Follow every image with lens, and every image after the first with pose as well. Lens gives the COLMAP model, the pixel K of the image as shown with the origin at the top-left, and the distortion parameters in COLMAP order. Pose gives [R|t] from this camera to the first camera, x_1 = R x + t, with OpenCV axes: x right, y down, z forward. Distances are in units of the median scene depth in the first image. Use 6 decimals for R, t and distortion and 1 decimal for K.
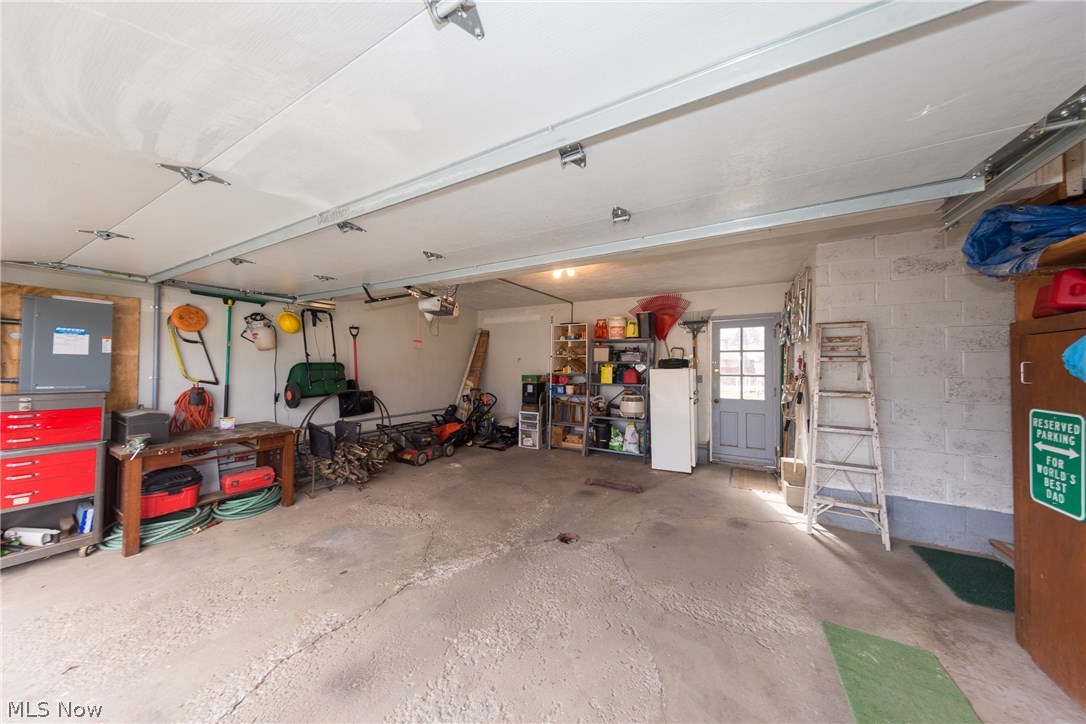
lens RADIAL K [[347.5, 0, 547.5], [0, 347.5, 359.7], [0, 0, 1]] dist [0.006334, -0.000330]
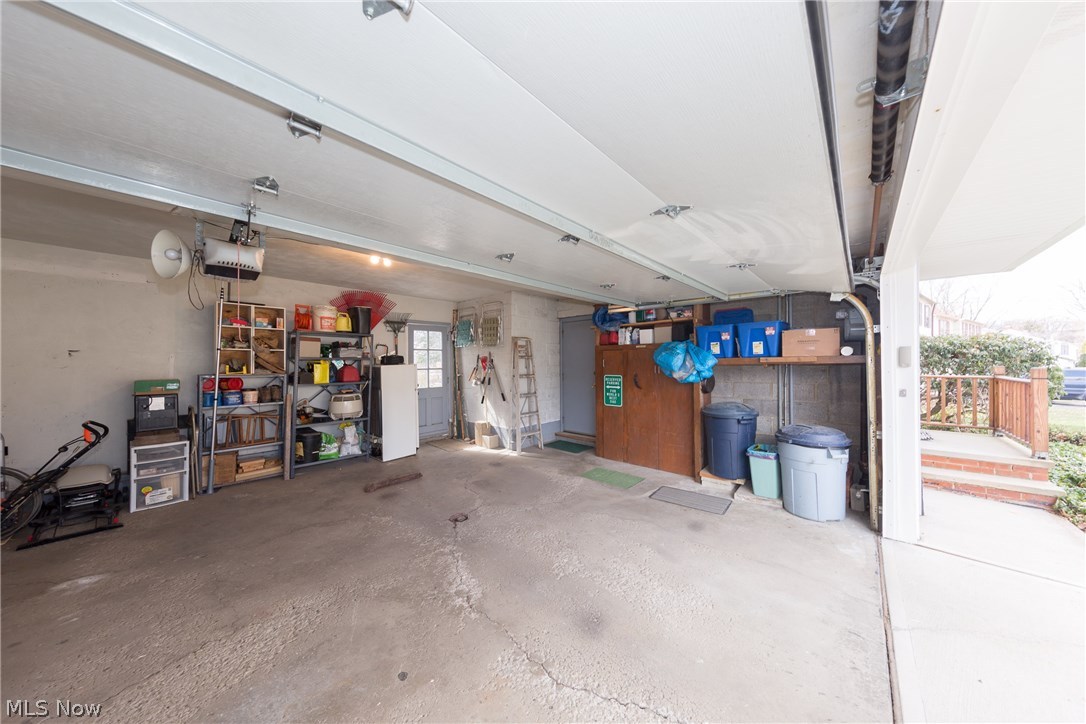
lens RADIAL K [[347.5, 0, 551.0], [0, 347.5, 359.3], [0, 0, 1]] dist [0.006334, -0.000330]
pose [[0.212736, -0.002671, 0.977106, -0.736667], [-0.012094, 0.999912, 0.005367, -0.002824], [-0.977035, -0.012959, 0.212685, 0.368746]]
